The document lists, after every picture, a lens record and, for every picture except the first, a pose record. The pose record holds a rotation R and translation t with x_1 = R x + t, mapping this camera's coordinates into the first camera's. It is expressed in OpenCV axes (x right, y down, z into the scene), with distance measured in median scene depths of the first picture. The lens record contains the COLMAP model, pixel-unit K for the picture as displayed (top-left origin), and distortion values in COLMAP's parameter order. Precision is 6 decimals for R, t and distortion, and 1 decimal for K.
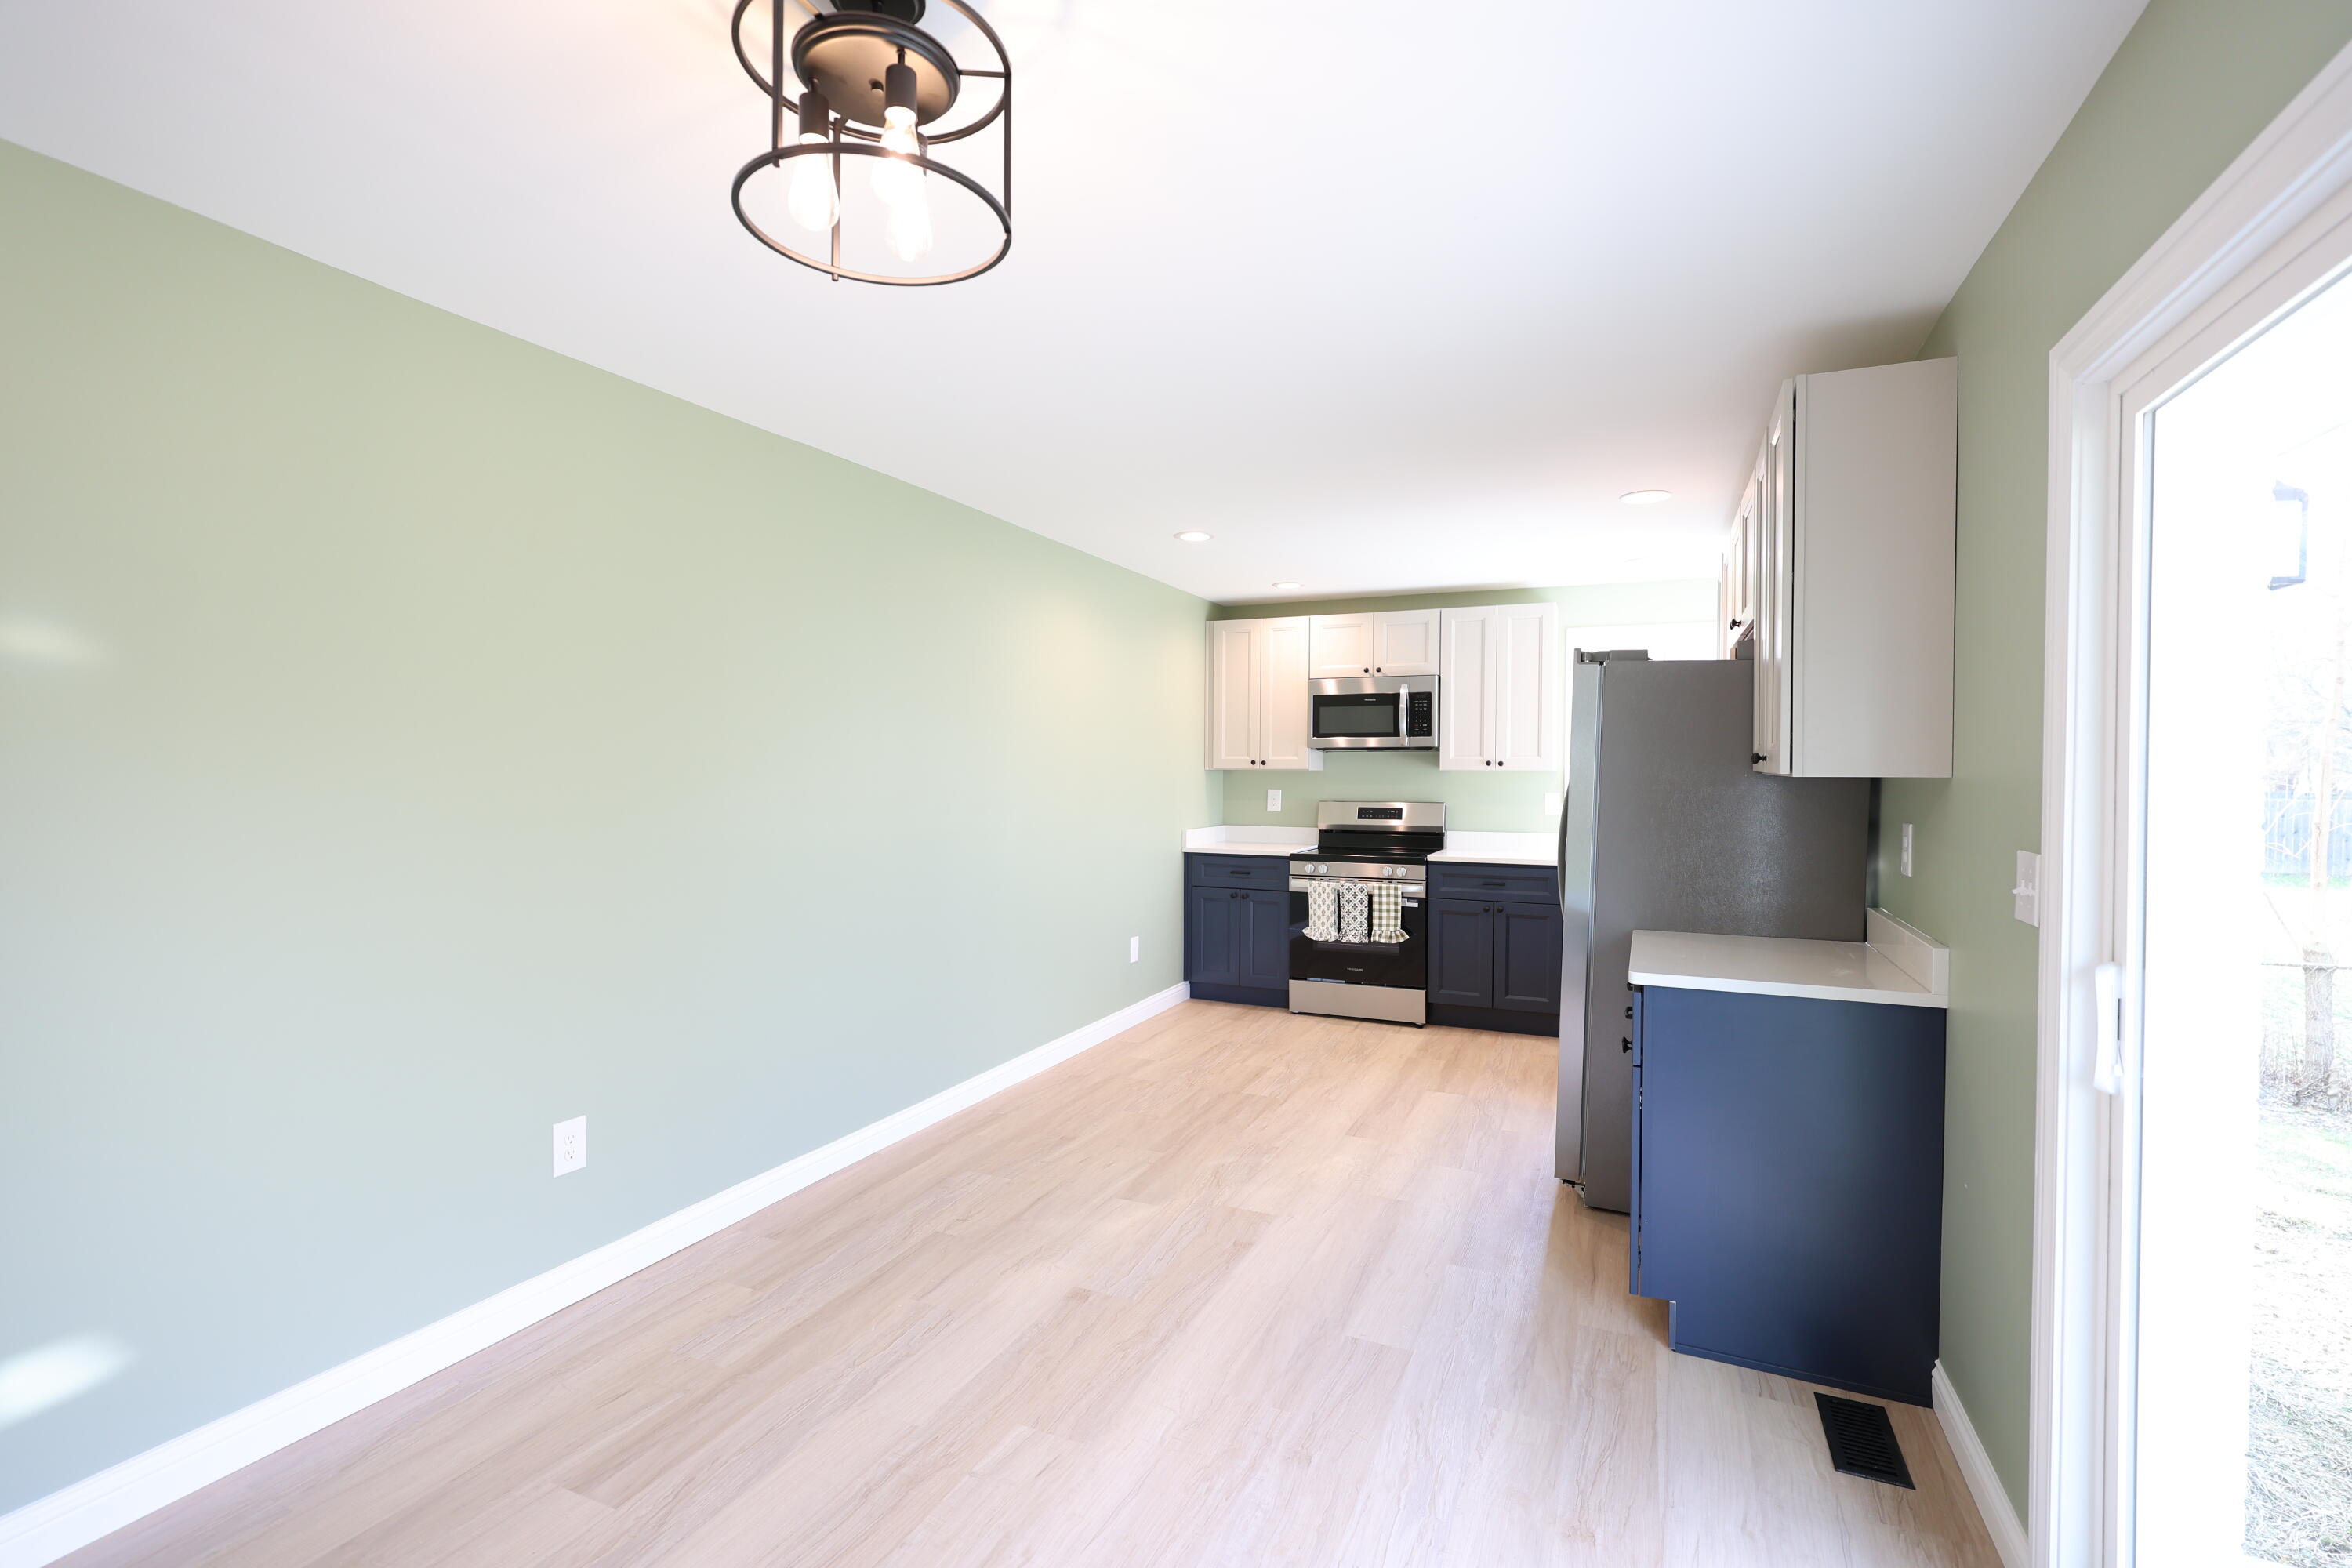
lens RADIAL K [[1069.6, 0, 1176.0], [0, 1069.6, 784.0], [0, 0, 1]] dist [-0.003545, -0.000248]
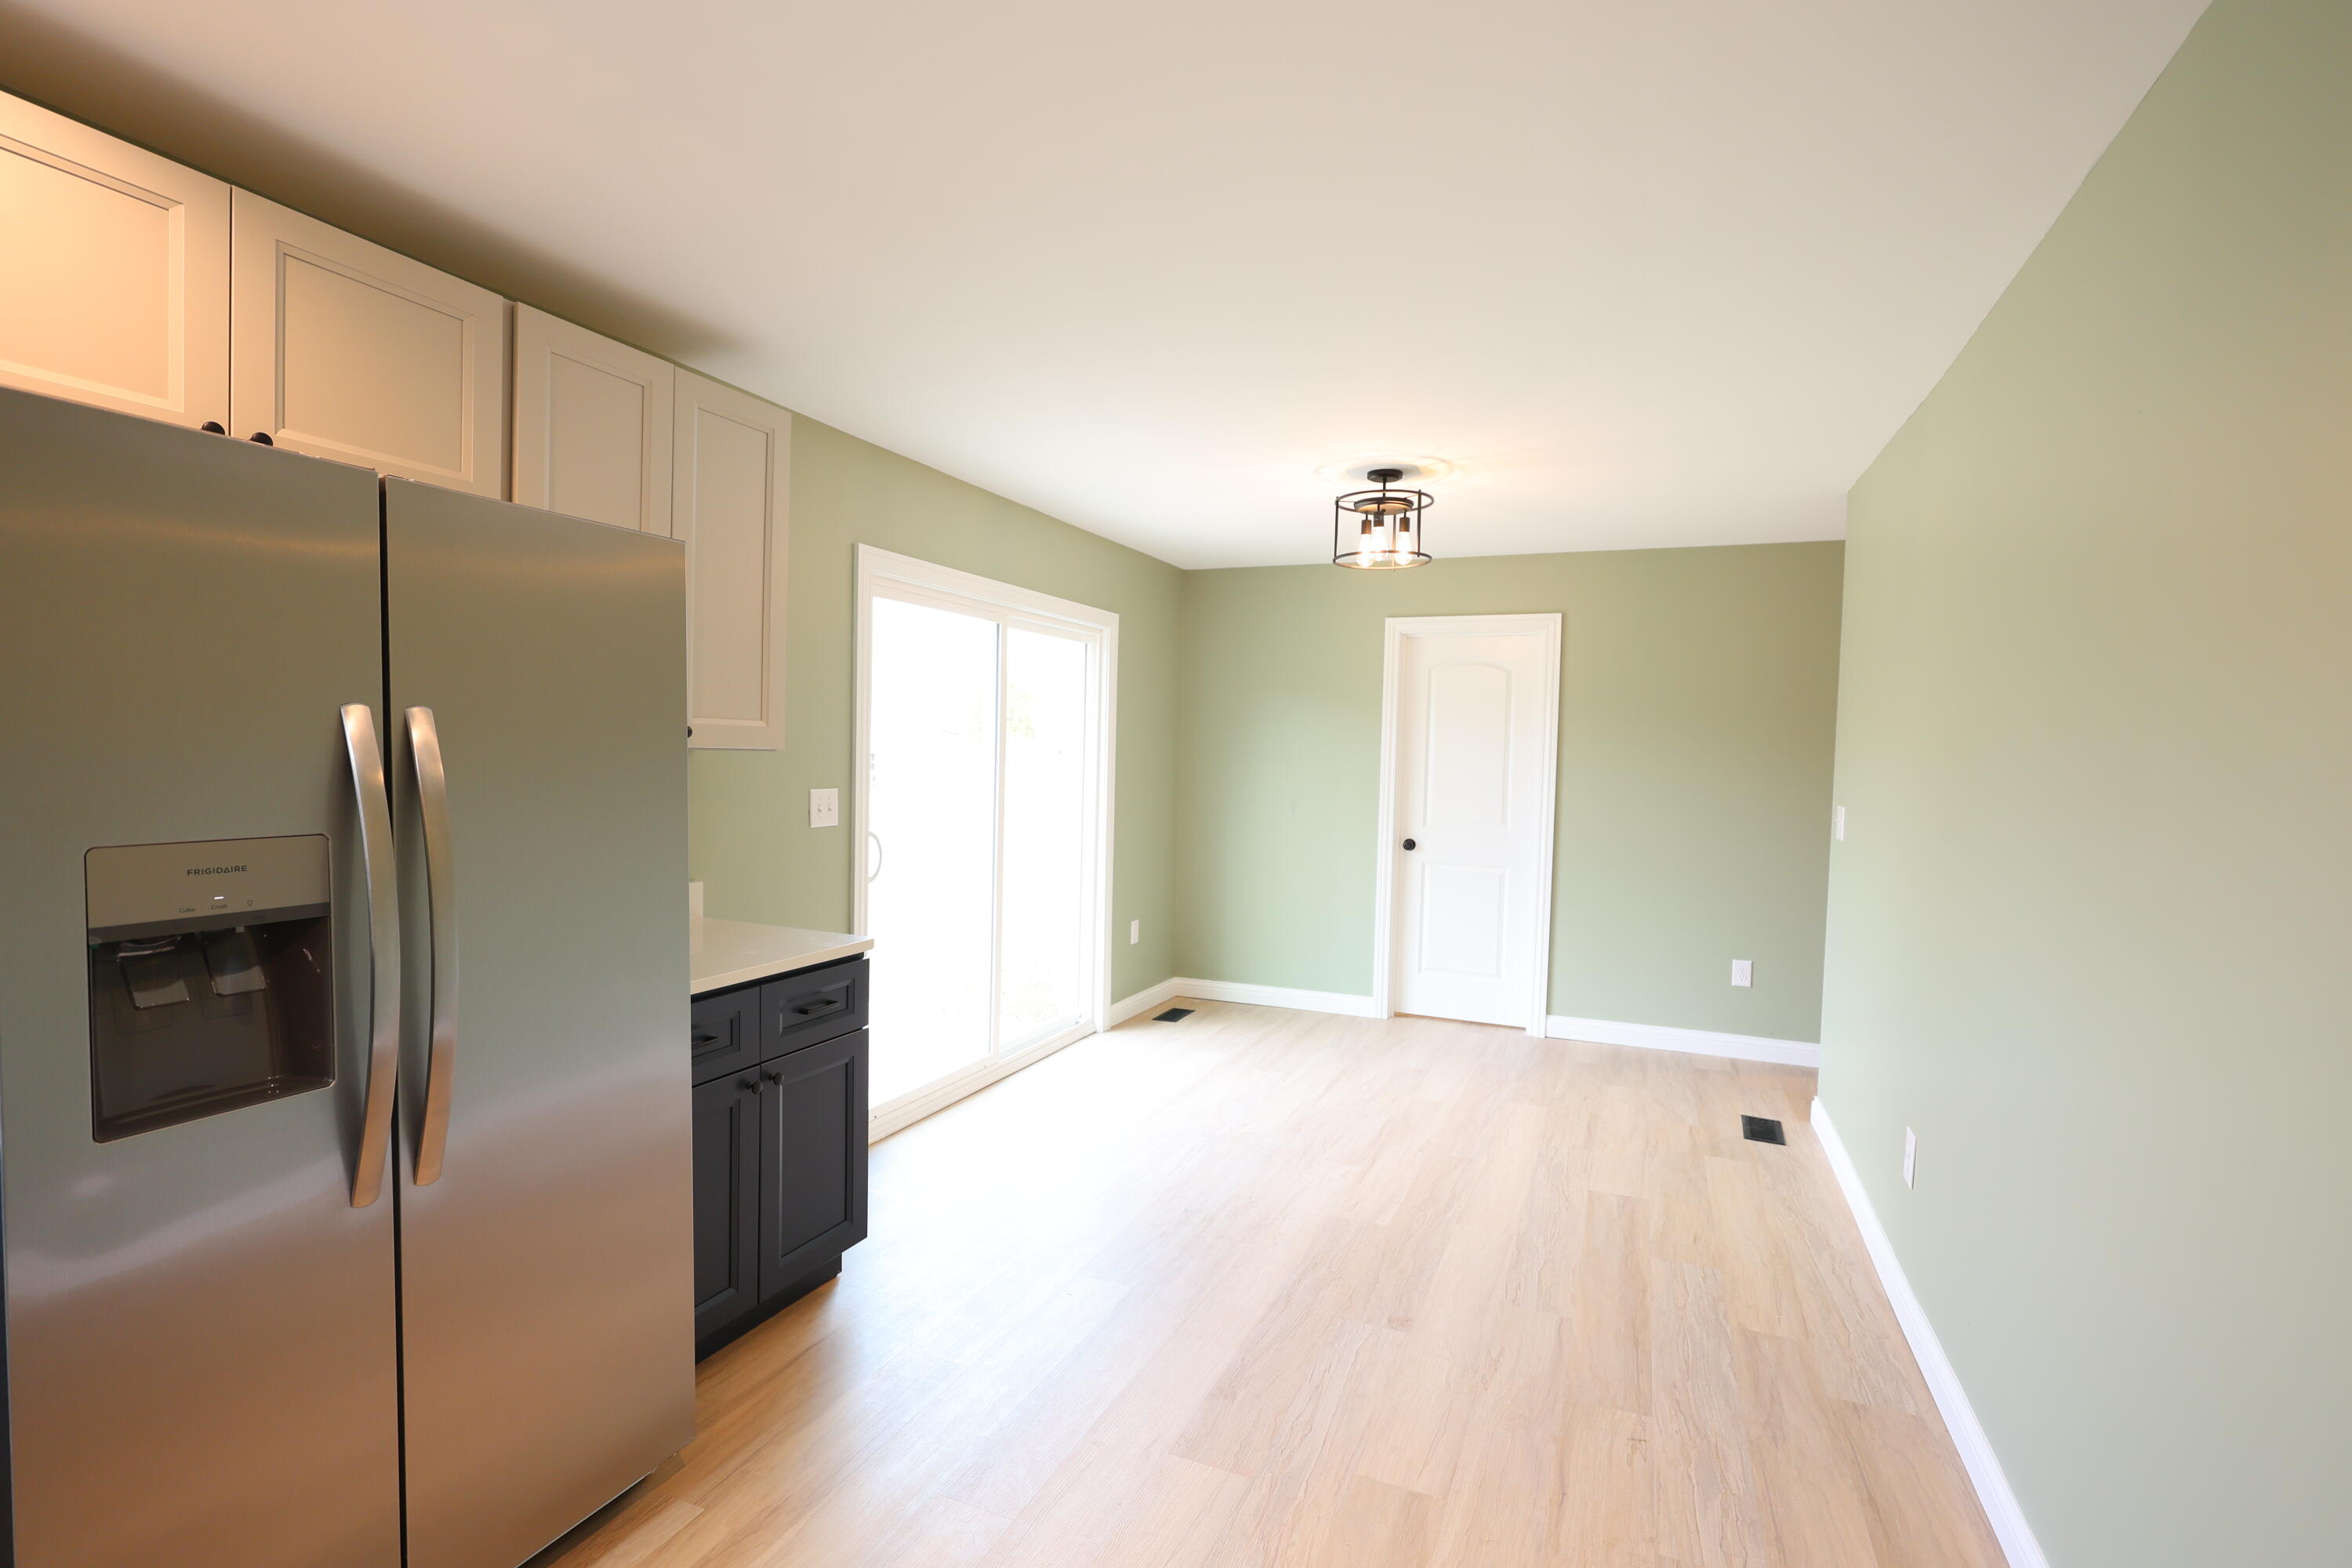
lens RADIAL K [[1080.7, 0, 1206.5], [0, 1080.7, 777.6], [0, 0, 1]] dist [-0.002561, -0.000439]
pose [[-0.999189, -0.025534, -0.031125, 0.115924], [-0.026875, 0.998692, 0.043486, -0.034977], [0.029974, 0.044287, -0.998569, 1.853010]]
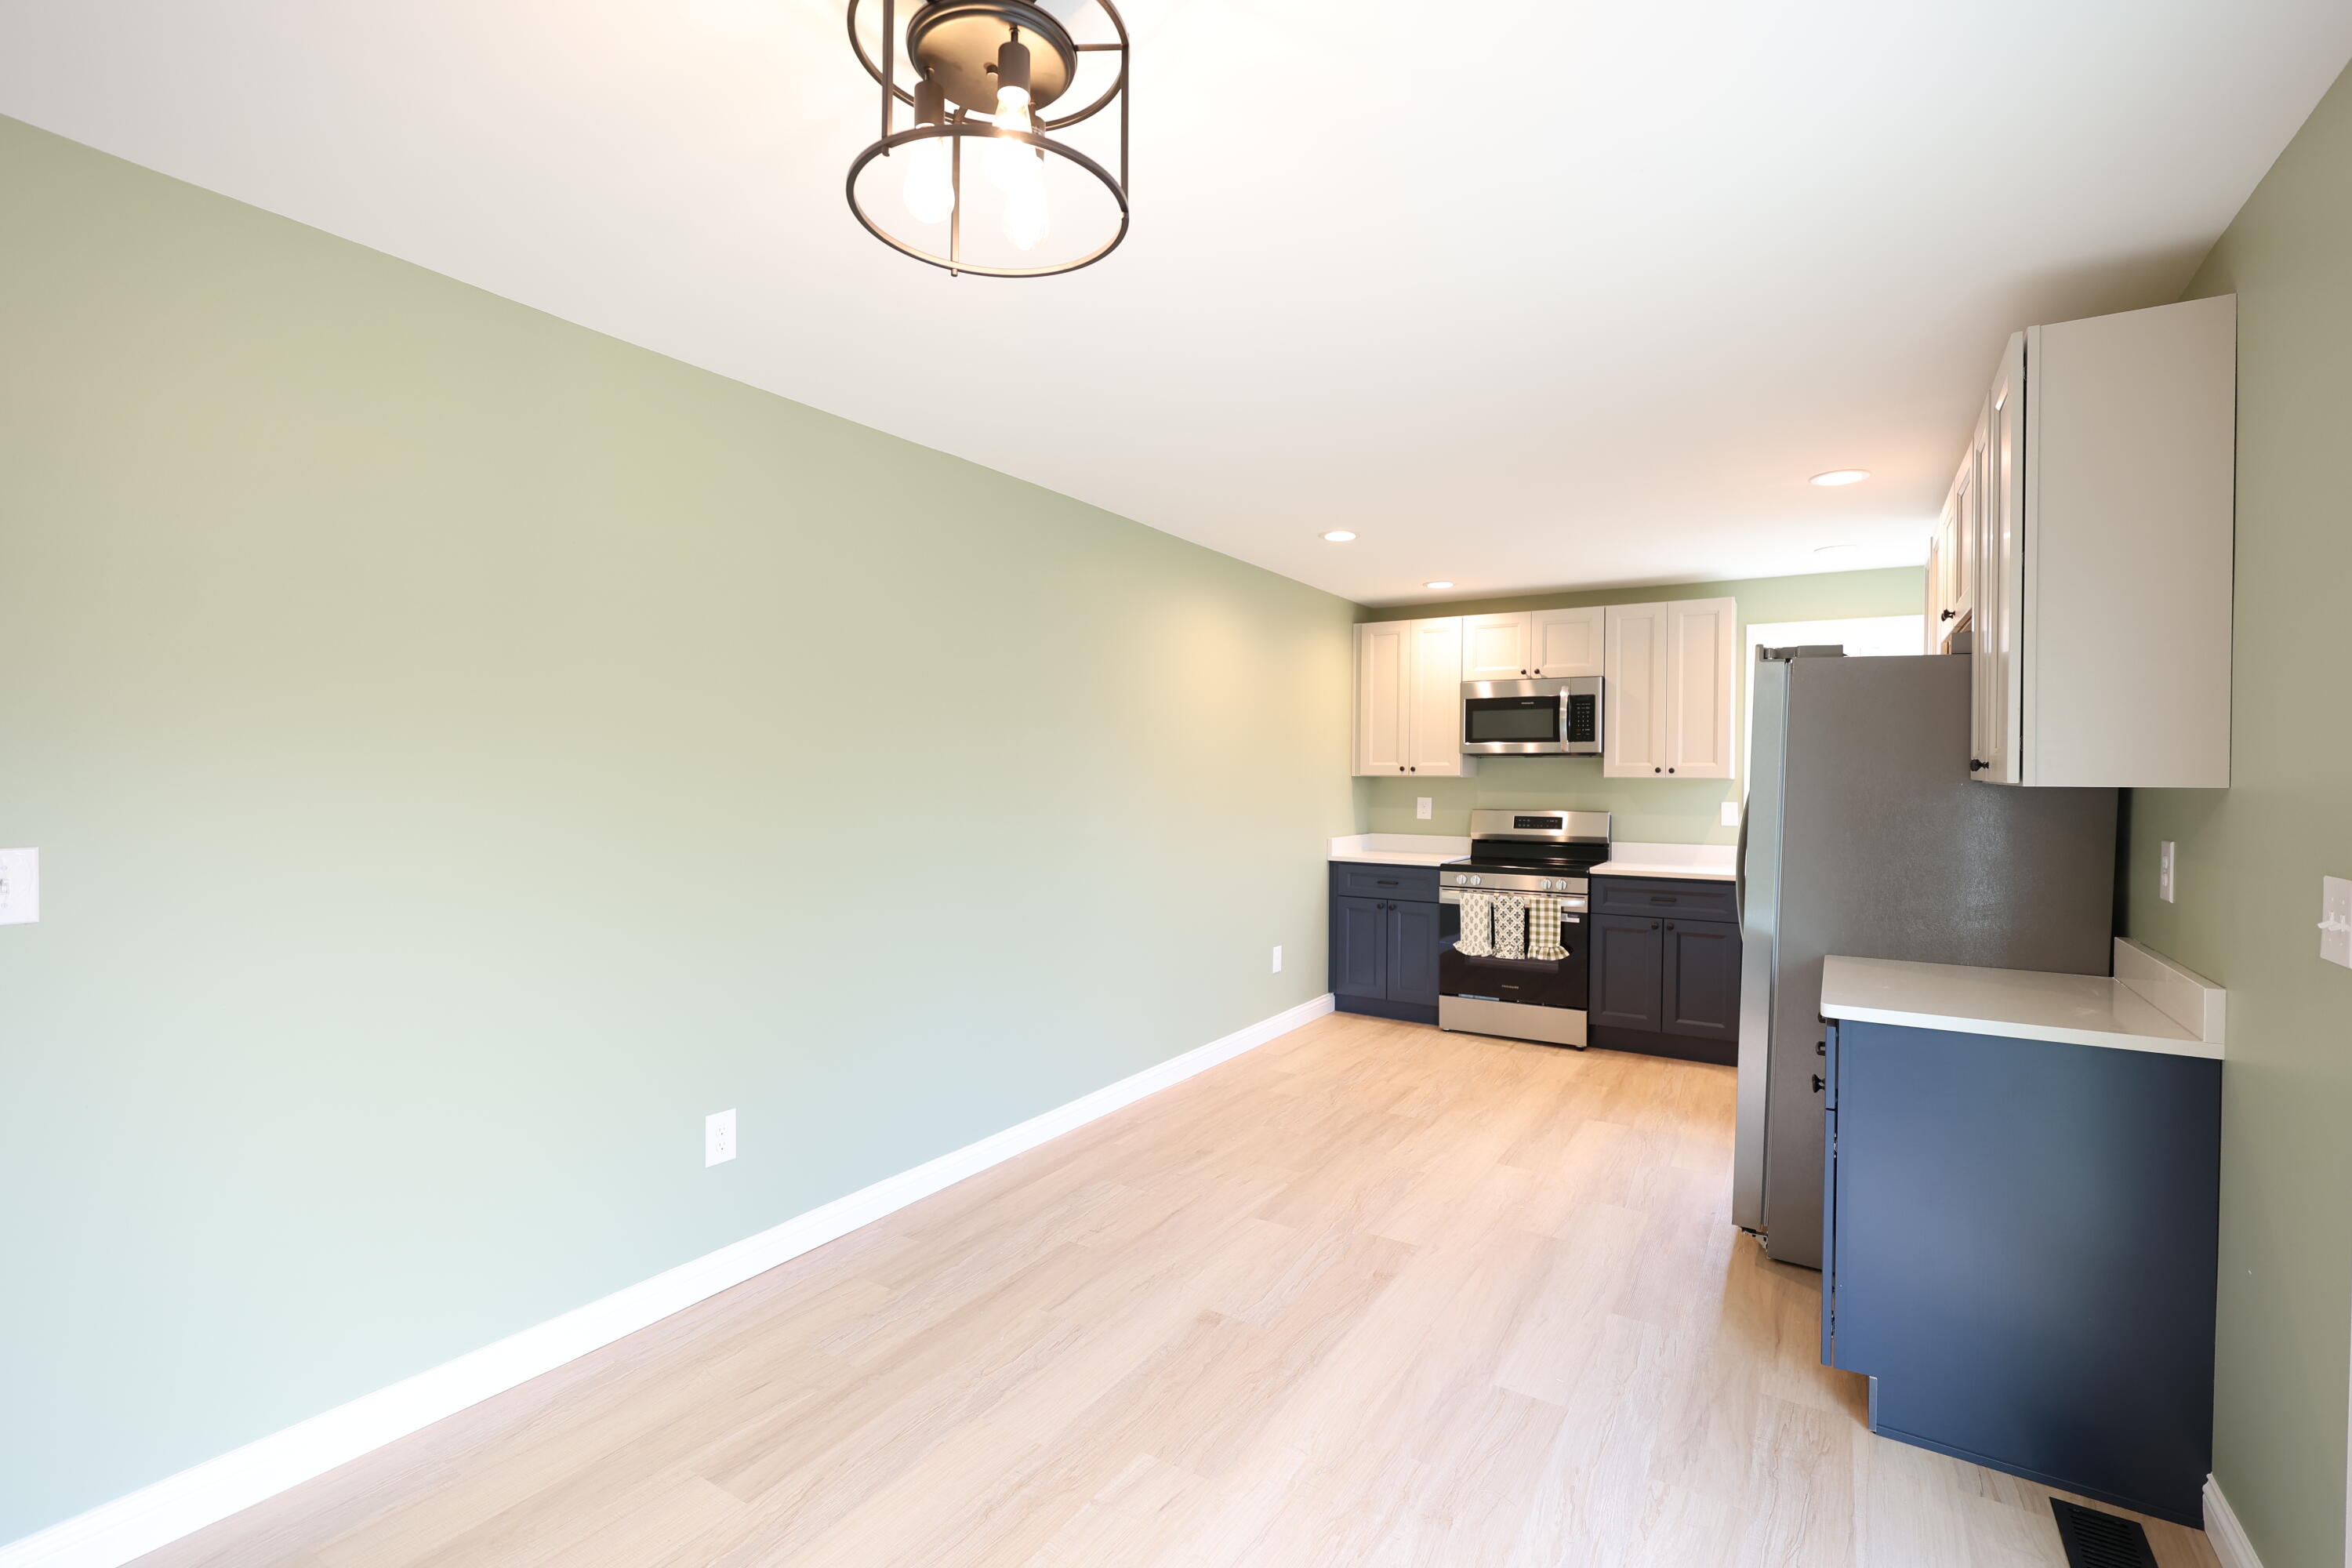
lens RADIAL K [[1069.6, 0, 1176.0], [0, 1069.6, 784.0], [0, 0, 1]] dist [-0.003545, -0.000248]
pose [[0.990156, 0.004152, -0.139904, 0.011662], [-0.004956, 0.999973, -0.005396, -0.000360], [0.139878, 0.006036, 0.990150, 0.033256]]
